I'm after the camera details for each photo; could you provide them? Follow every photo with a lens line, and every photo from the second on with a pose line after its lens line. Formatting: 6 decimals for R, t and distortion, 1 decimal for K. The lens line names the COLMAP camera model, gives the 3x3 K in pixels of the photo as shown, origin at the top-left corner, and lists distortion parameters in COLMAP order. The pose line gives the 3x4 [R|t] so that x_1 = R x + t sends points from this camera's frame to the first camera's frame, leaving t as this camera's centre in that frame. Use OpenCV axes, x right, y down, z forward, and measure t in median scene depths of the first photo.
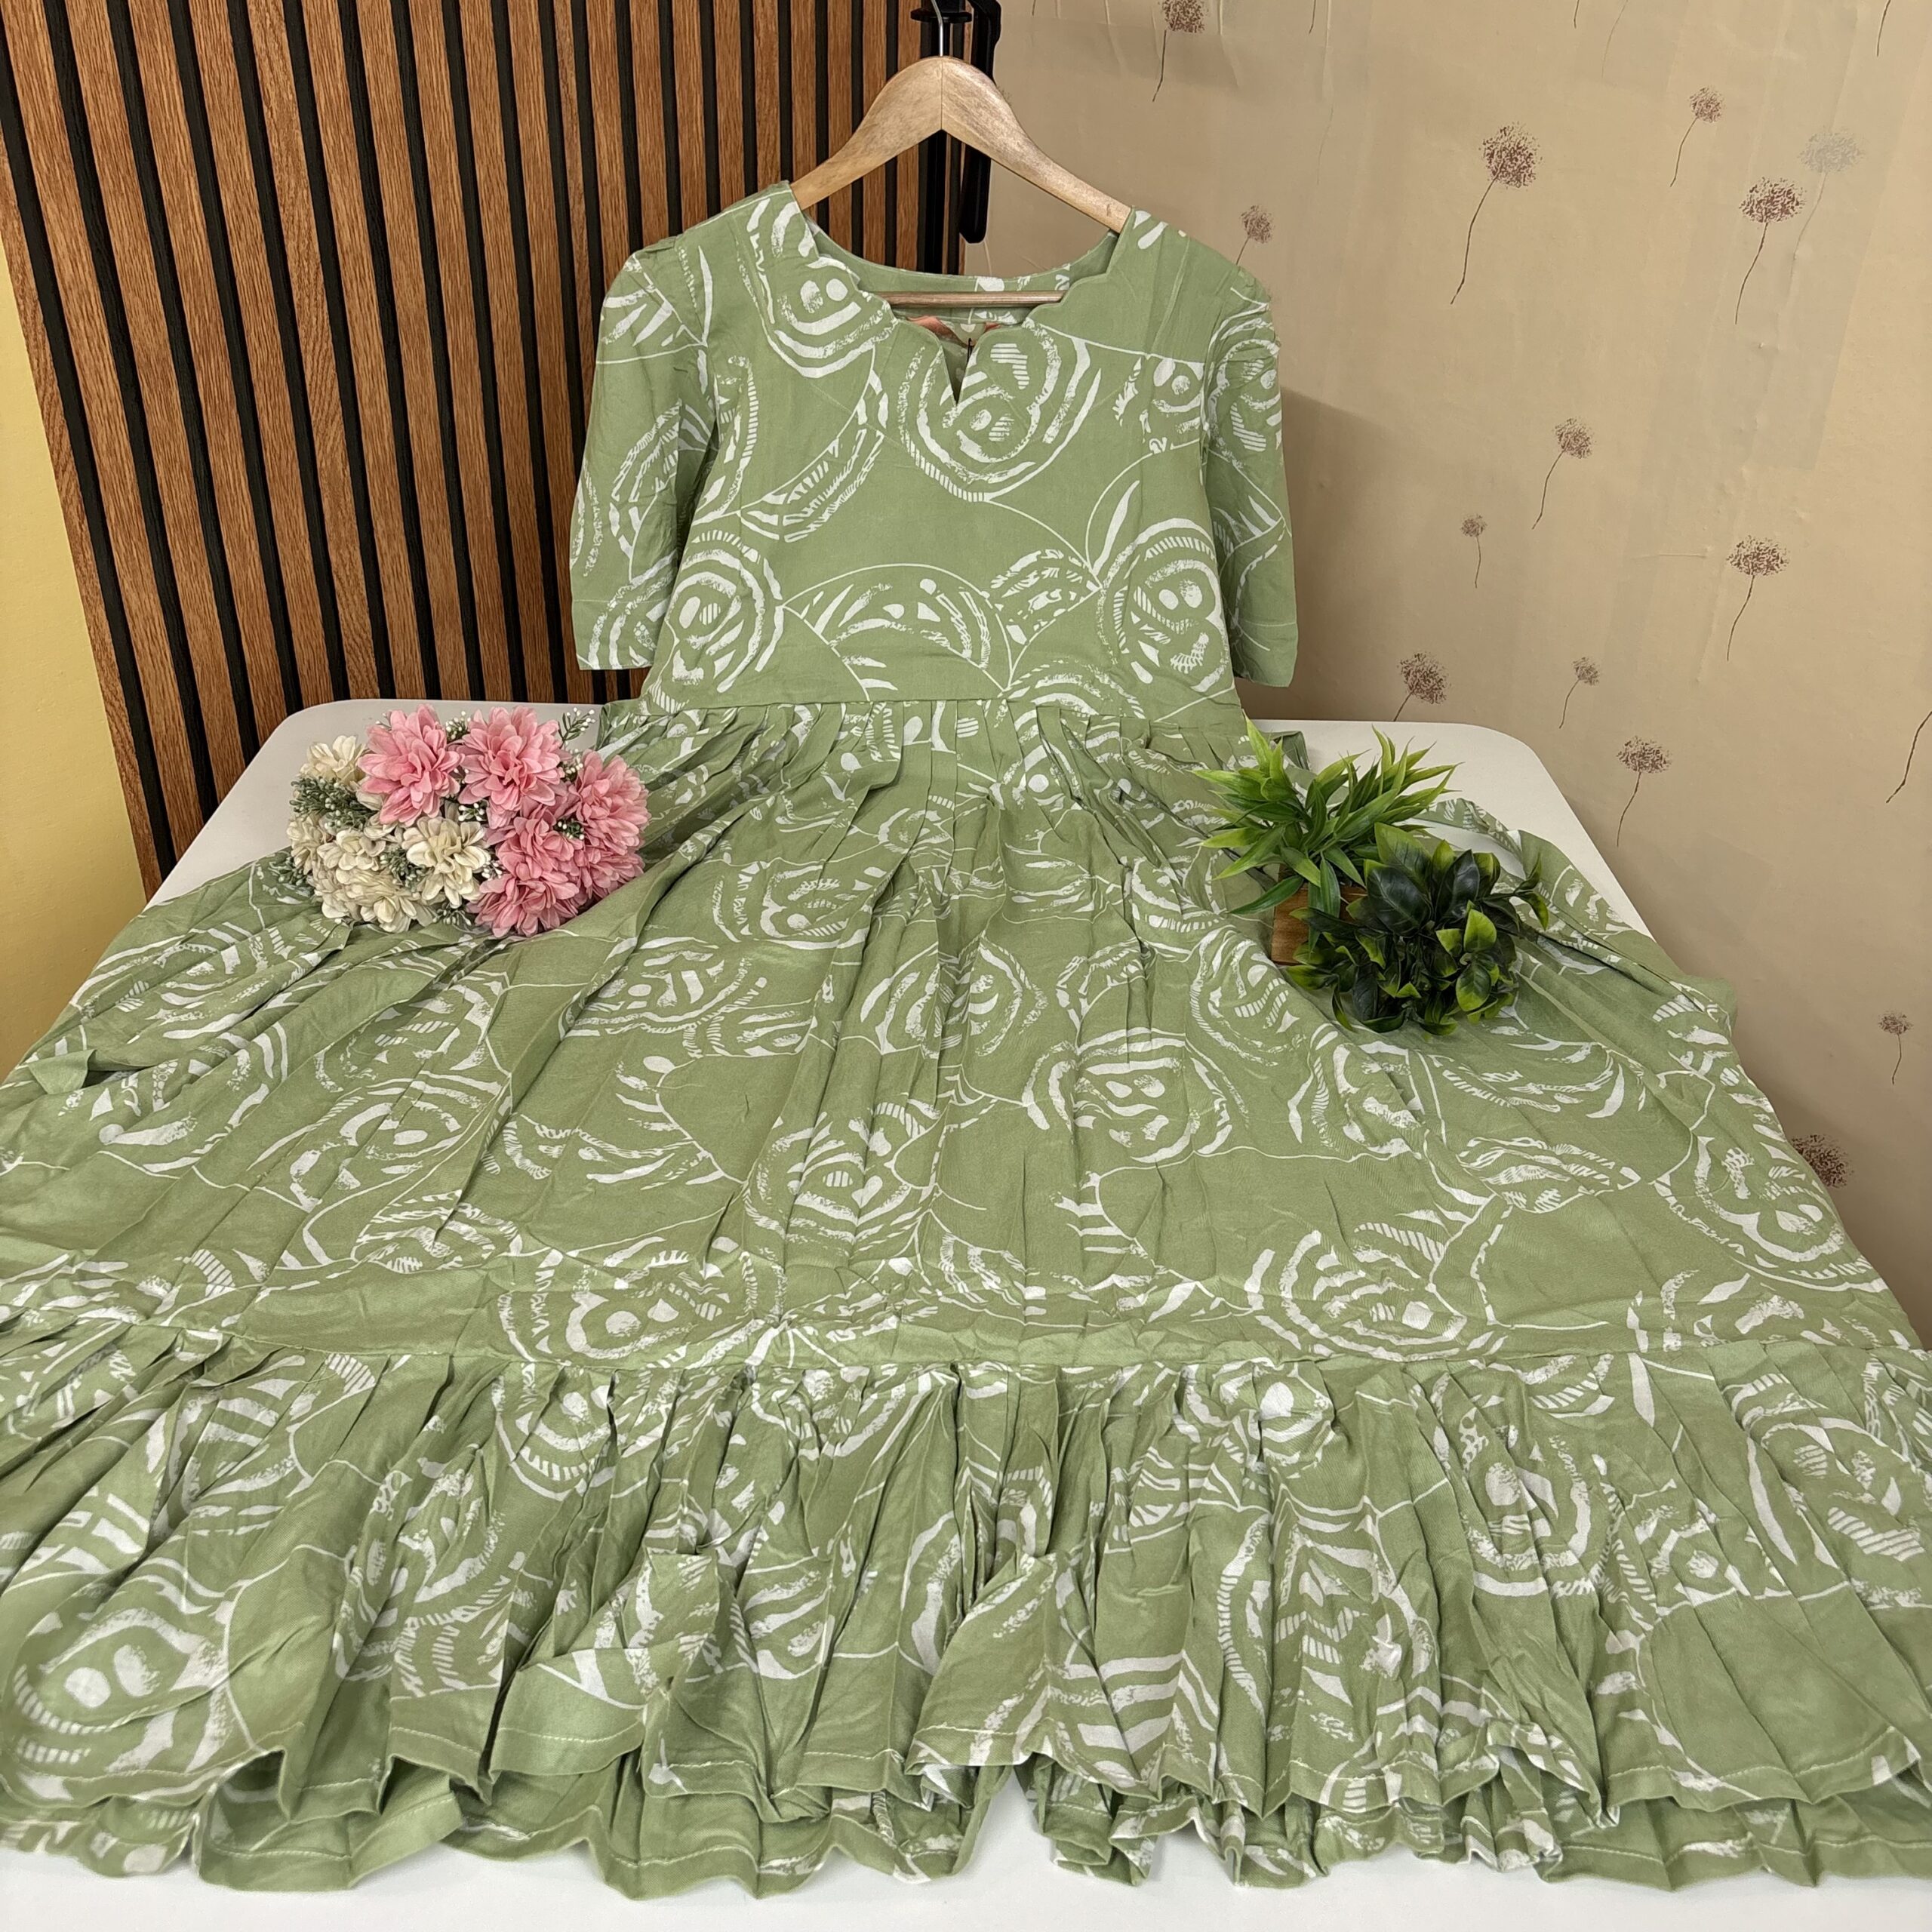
lens RADIAL K [[2016.3, 0, 966.0], [0, 2016.3, 966.0], [0, 0, 1]] dist [0.007445, 0.028654]
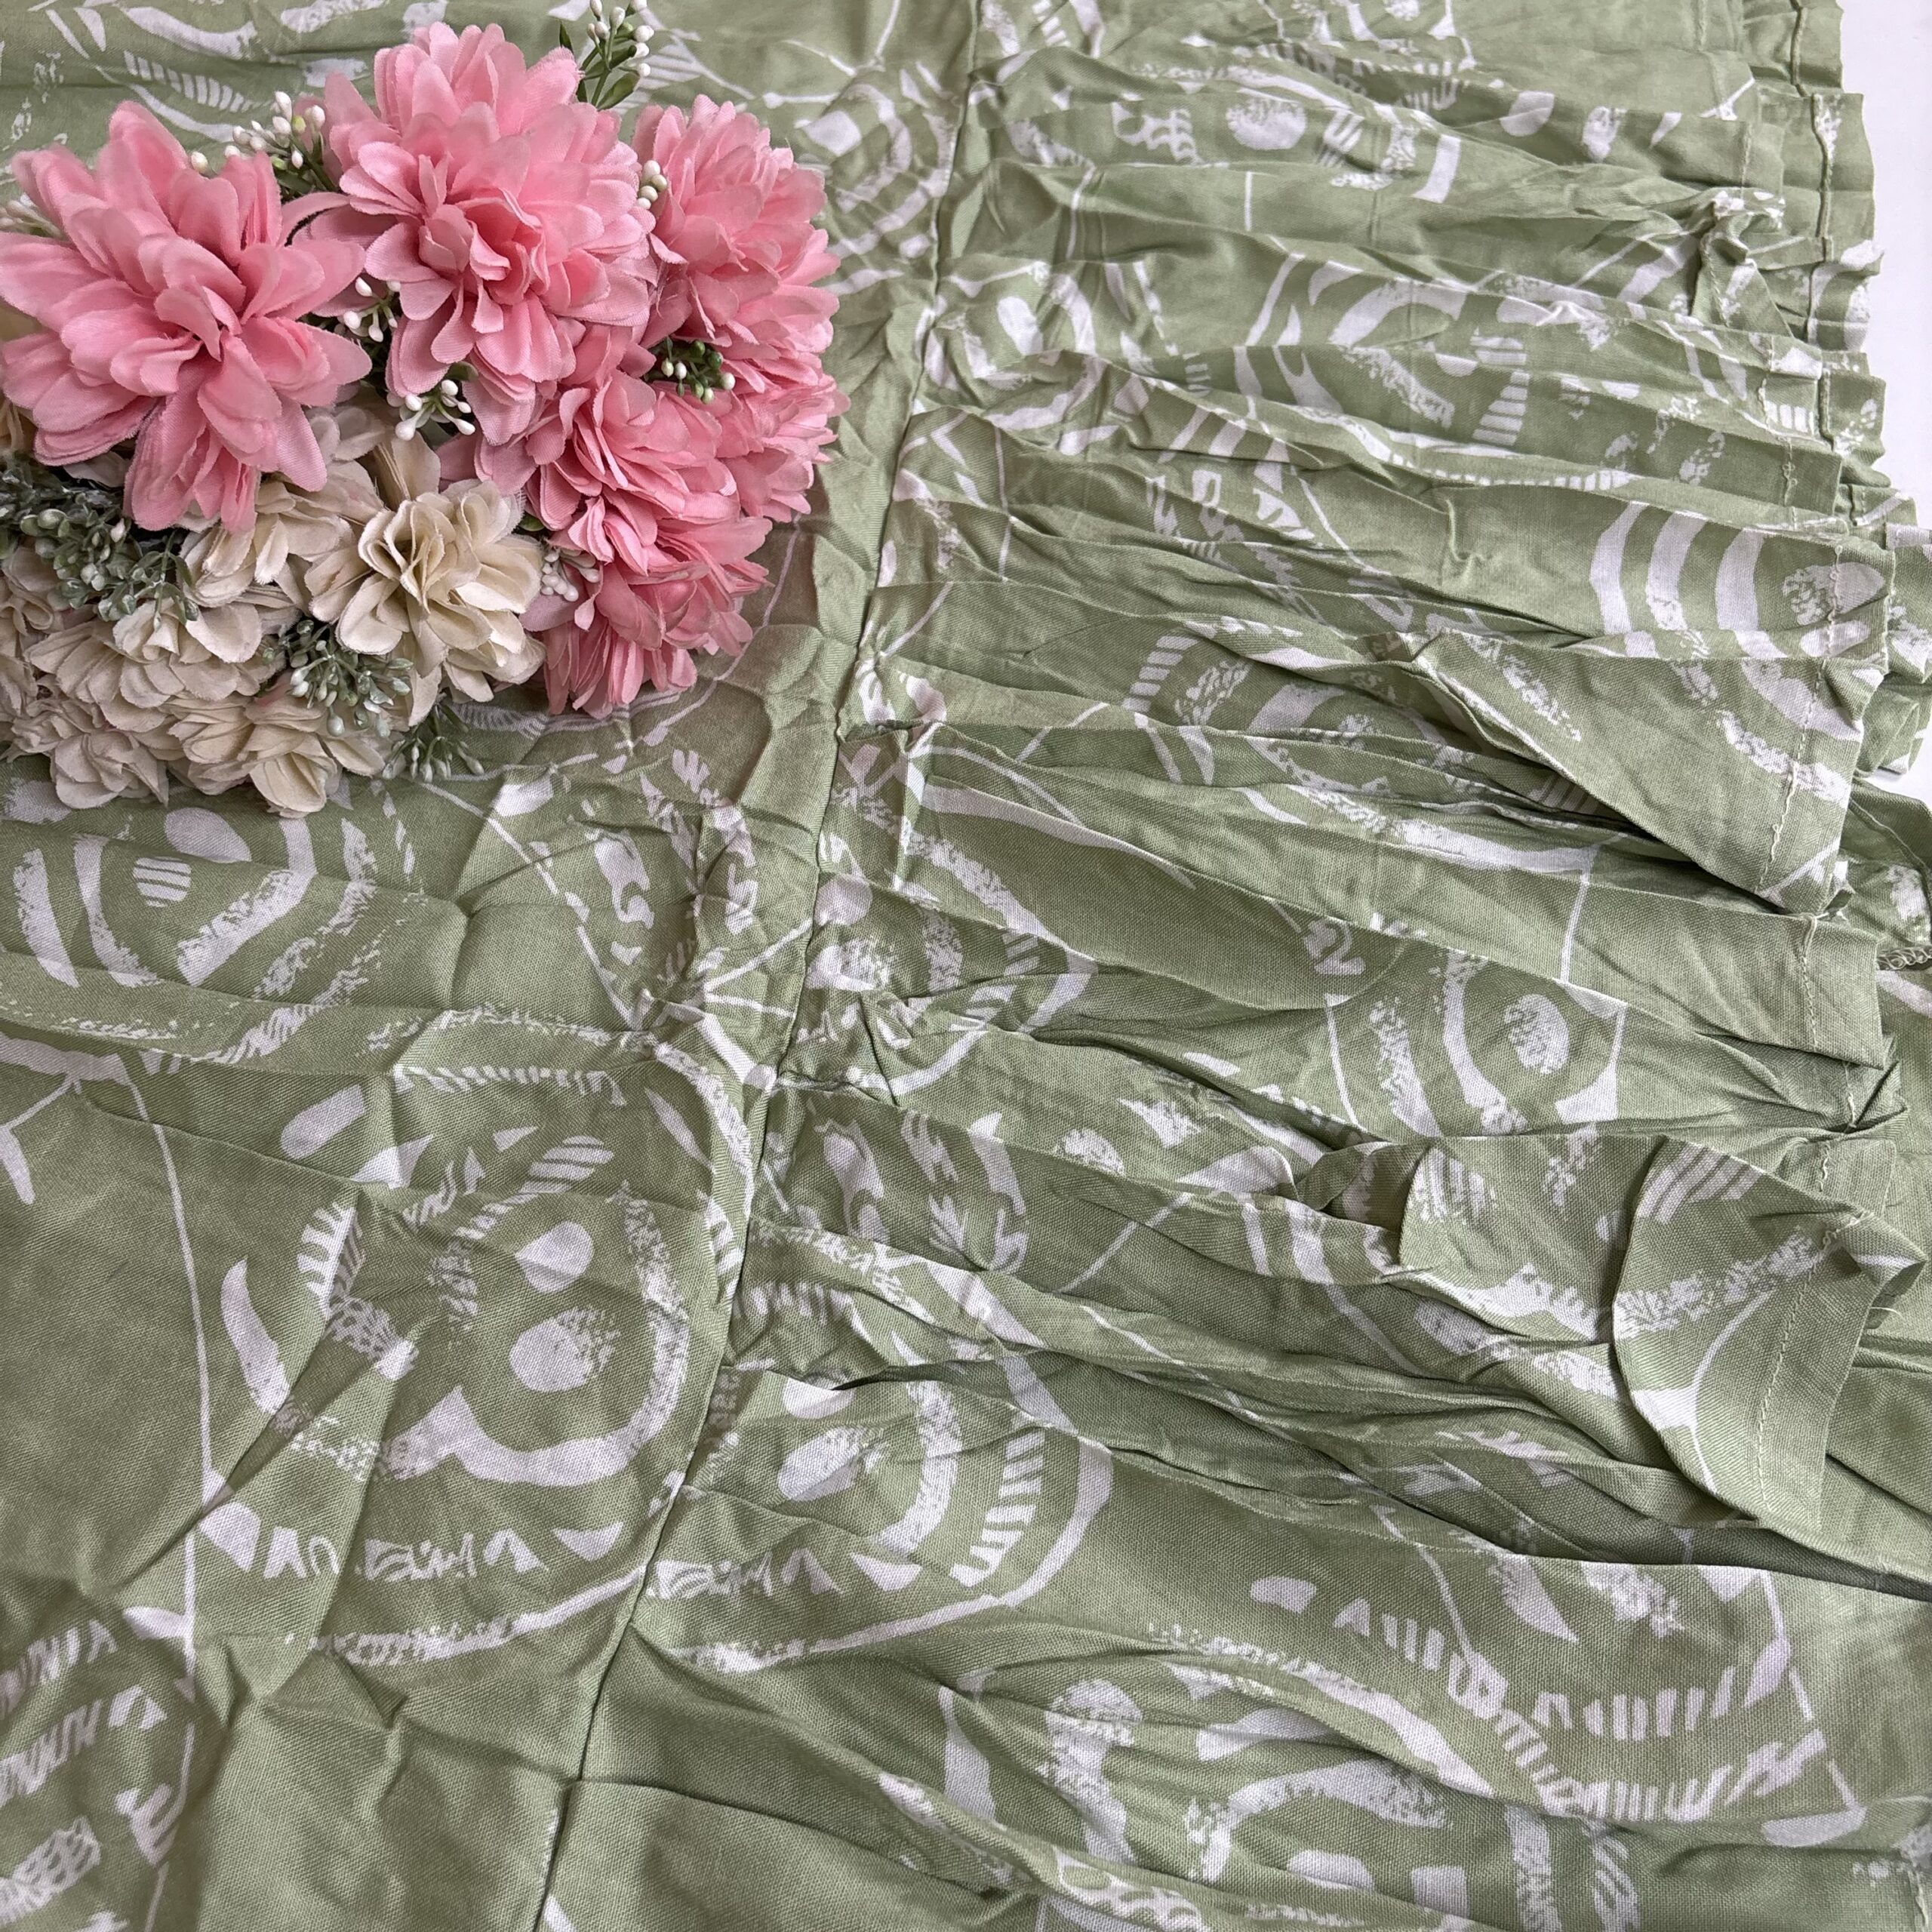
lens RADIAL K [[2016.3, 0, 966.0], [0, 2016.3, 966.0], [0, 0, 1]] dist [0.007445, 0.028654]
pose [[0.158828, -0.843502, 0.513107, -0.081020], [0.514935, 0.514192, 0.685893, -0.027225], [-0.842387, 0.155278, 0.516016, 0.190149]]
